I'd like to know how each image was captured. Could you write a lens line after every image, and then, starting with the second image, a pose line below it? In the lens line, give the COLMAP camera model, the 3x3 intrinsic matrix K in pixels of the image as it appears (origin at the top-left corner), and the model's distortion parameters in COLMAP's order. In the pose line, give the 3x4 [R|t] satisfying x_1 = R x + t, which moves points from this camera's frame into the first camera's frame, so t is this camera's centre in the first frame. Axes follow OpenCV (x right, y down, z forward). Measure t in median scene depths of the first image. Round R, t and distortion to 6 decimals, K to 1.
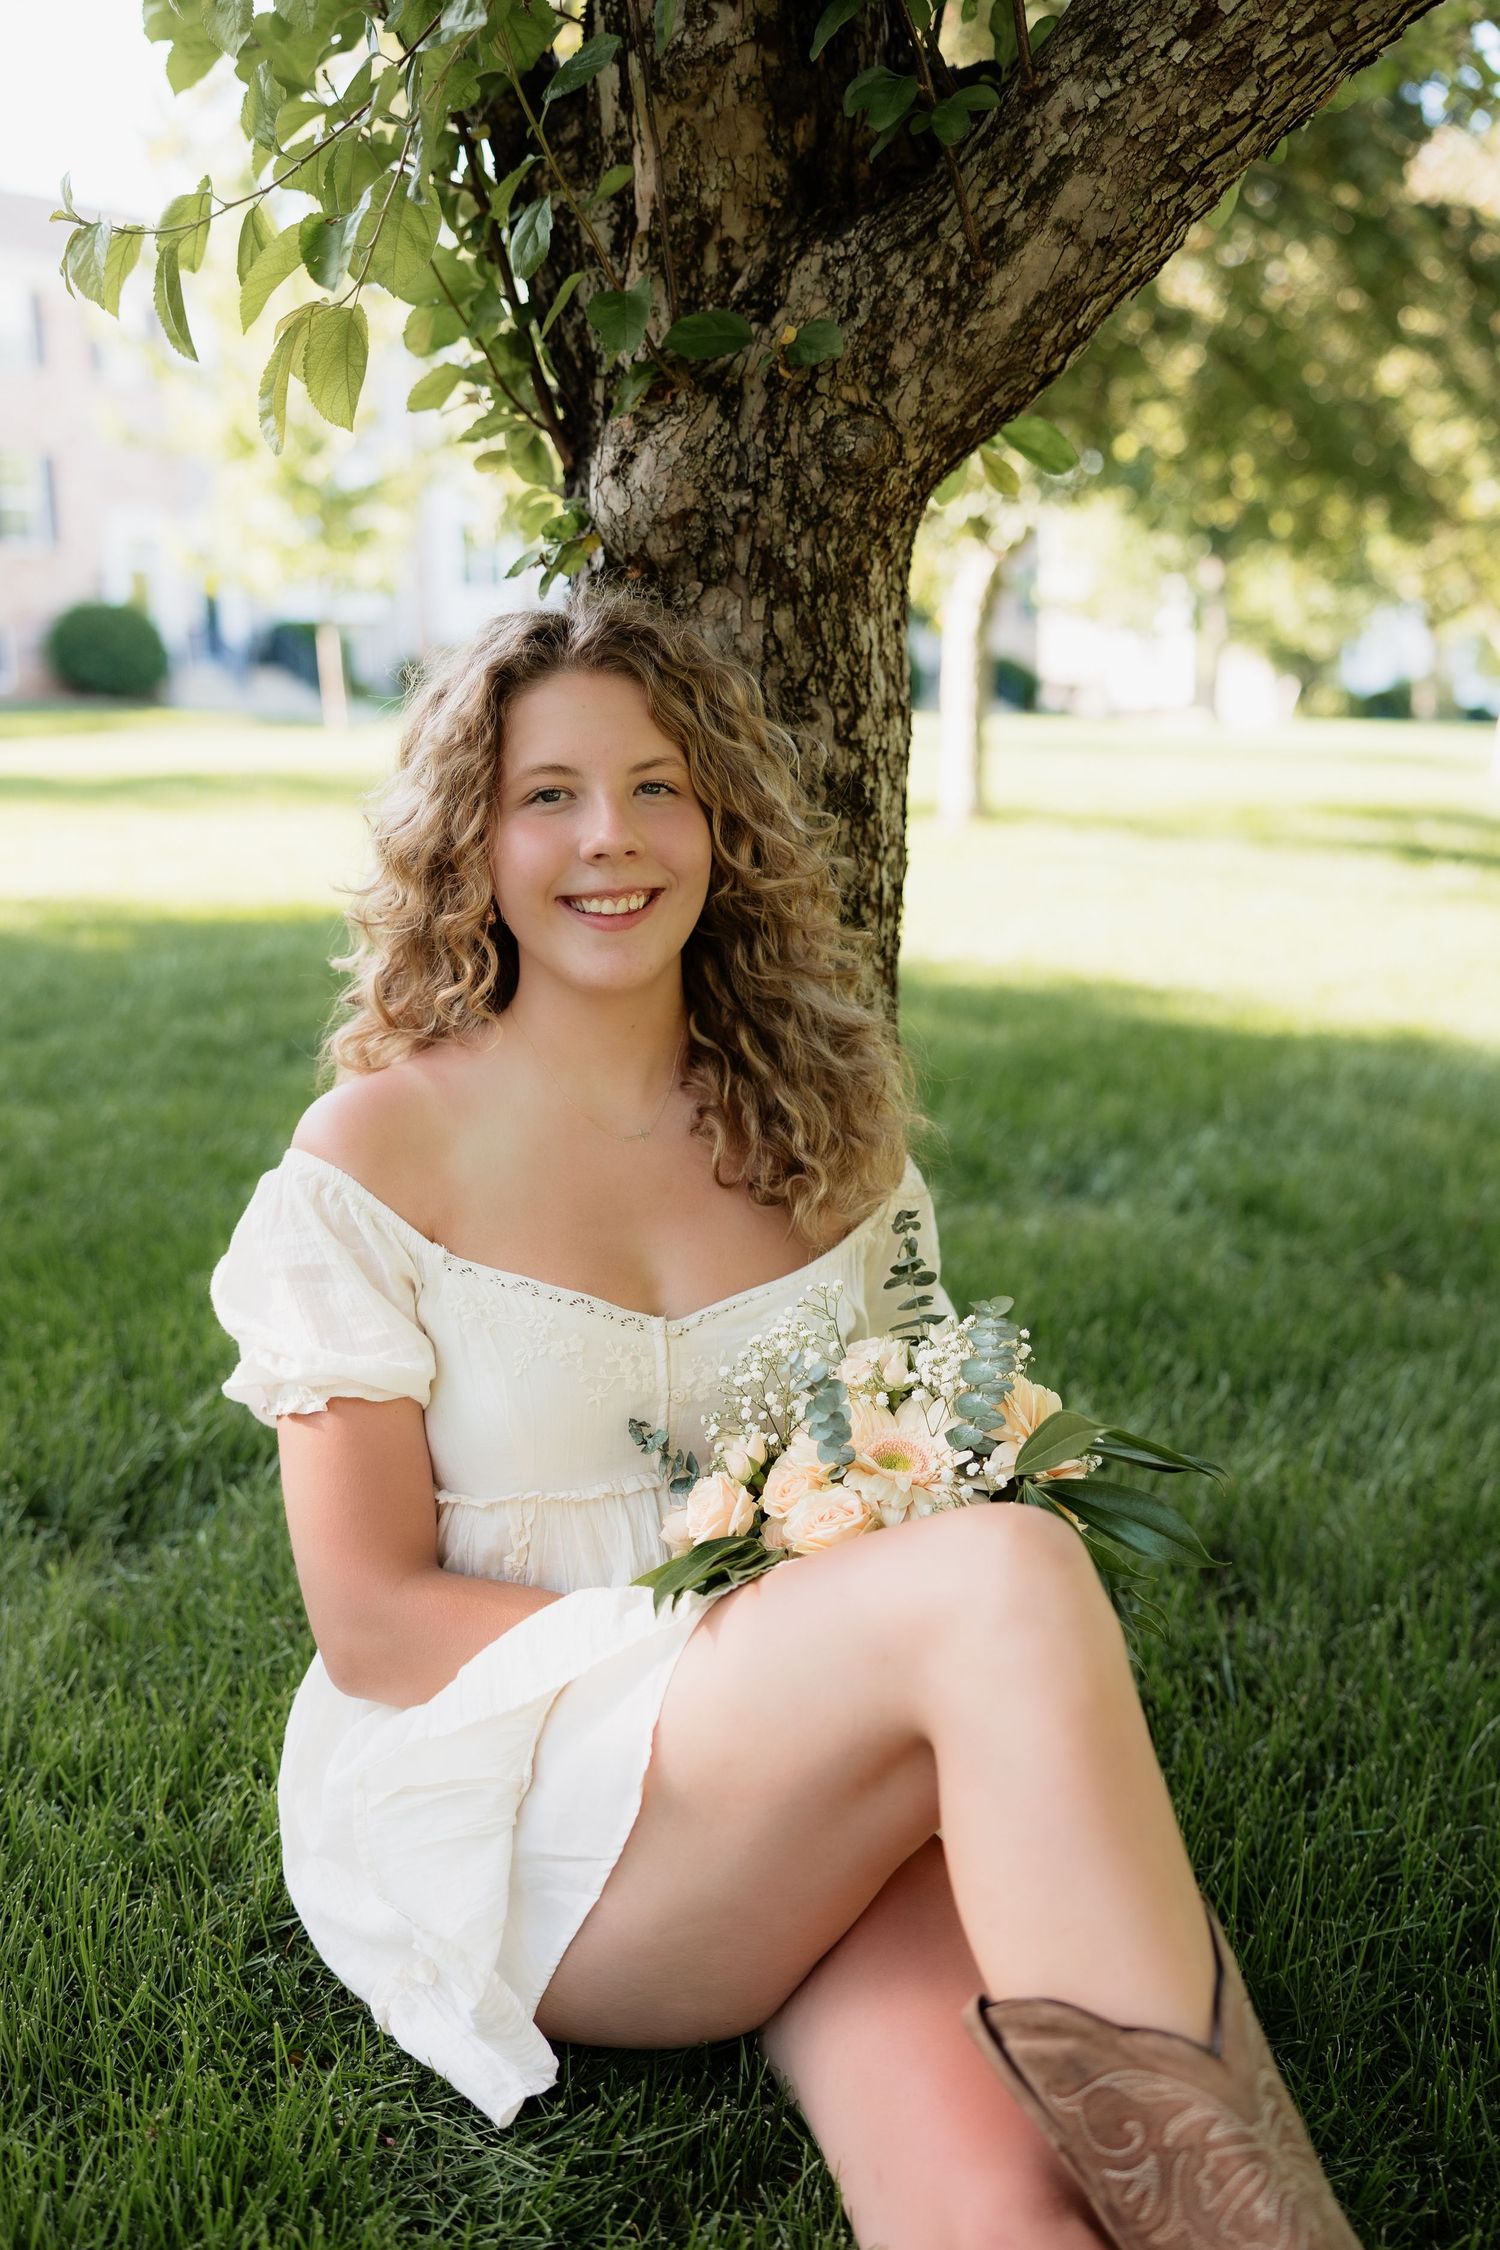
lens RADIAL K [[2124.5, 0, 724.3], [0, 2124.5, 1111.7], [0, 0, 1]] dist [-0.000274, -0.000073]
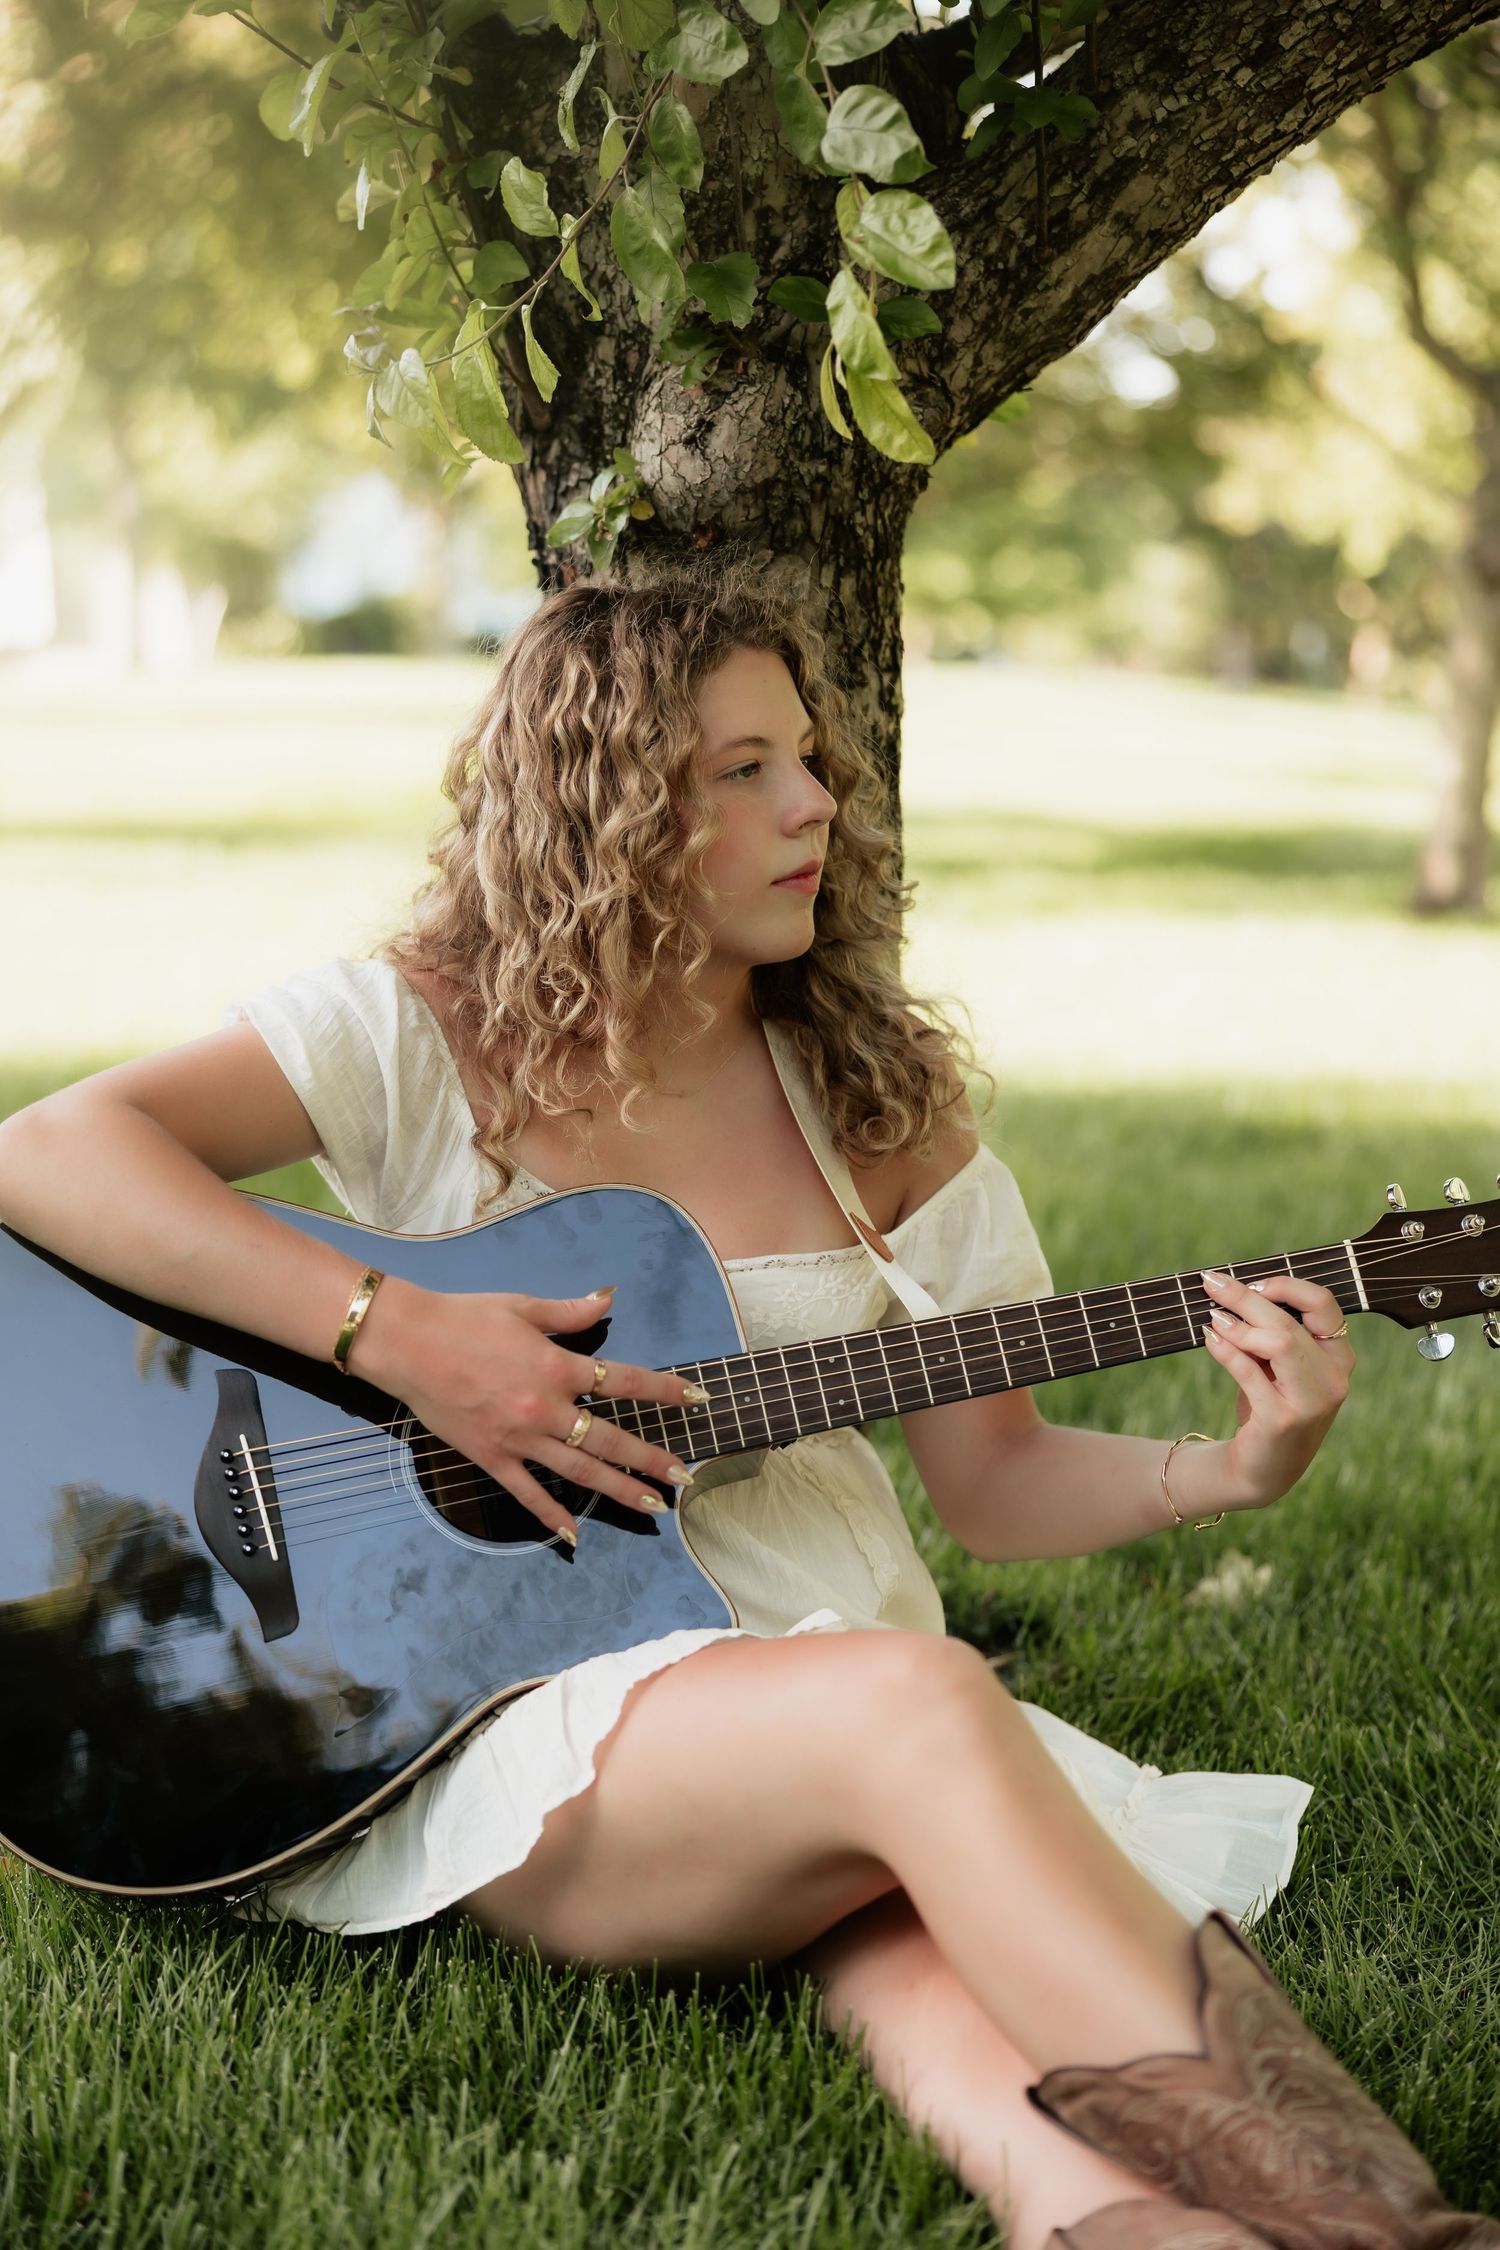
lens RADIAL K [[3535.1, 0, 752.1], [0, 3535.1, 1118.6], [0, 0, 1]] dist [-0.011150, 0.094276]
pose [[0.915142, -0.078377, 0.395440, -0.700050], [0.099569, 0.994473, -0.033320, 0.067170], [-0.390643, 0.069866, 0.917887, -0.488380]]
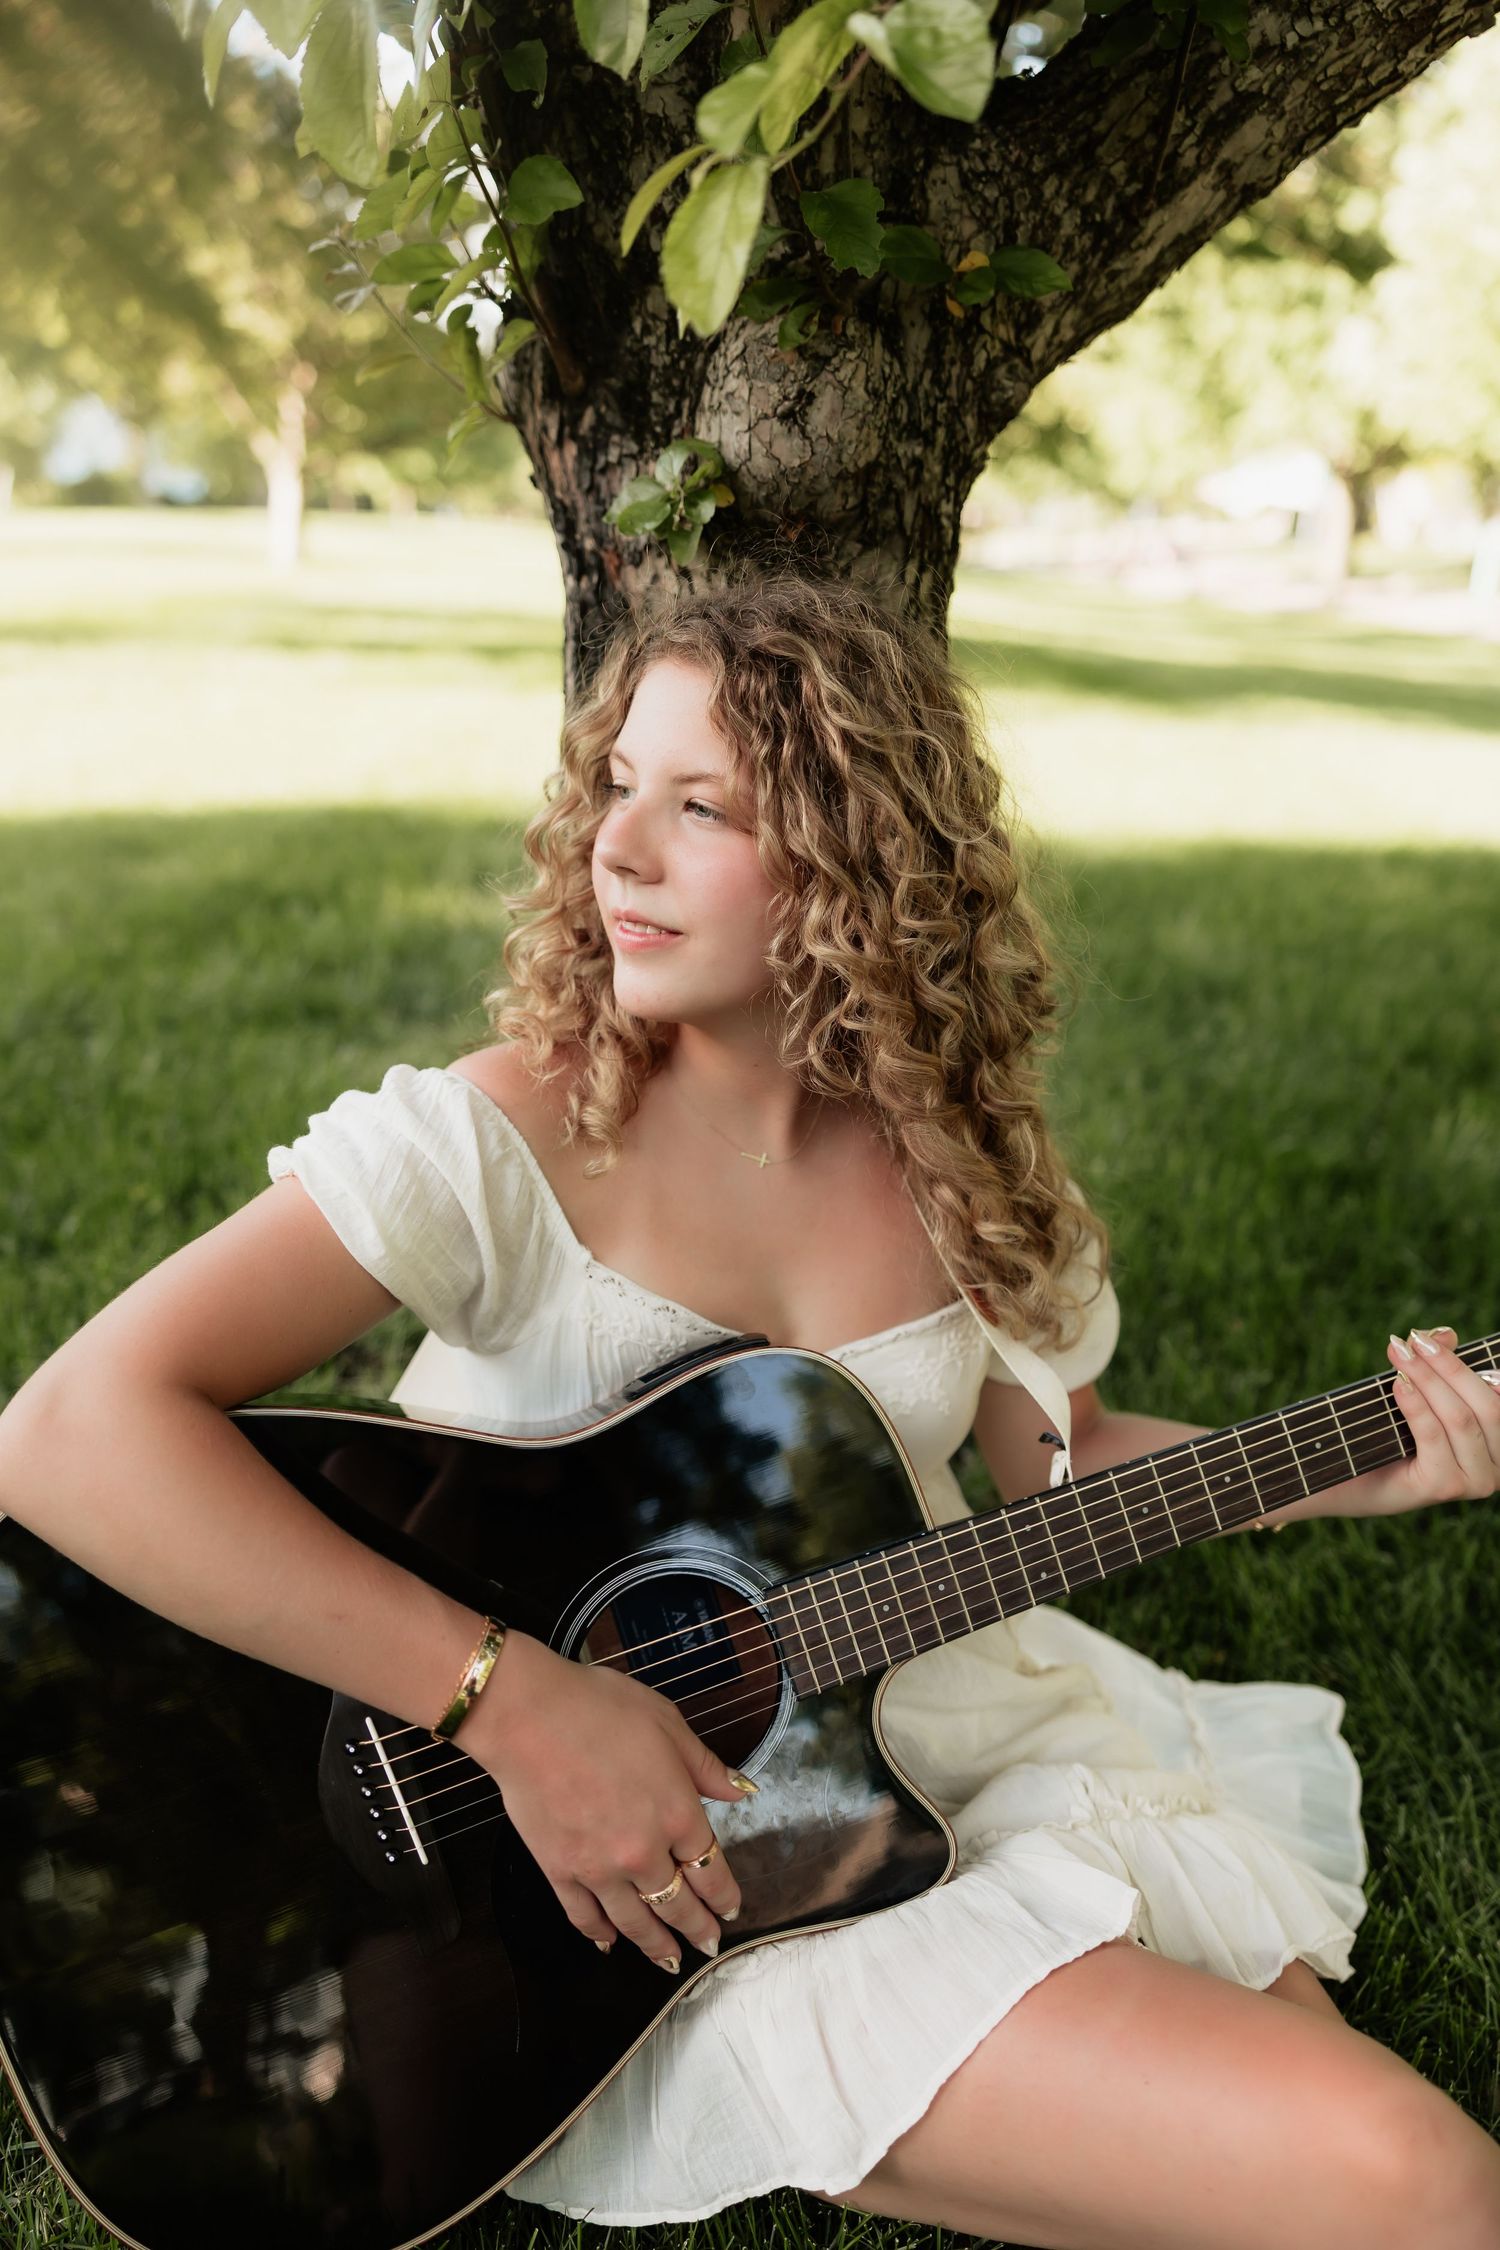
lens RADIAL K [[1726.7, 0, 757.4], [0, 1726.7, 1117.8], [0, 0, 1]] dist [0.003991, -0.004630]
pose [[0.791849, -0.219998, 0.569716, -0.525781], [0.125356, 0.971551, 0.200935, -0.168653], [-0.597713, -0.087693, 0.796900, 0.430330]]
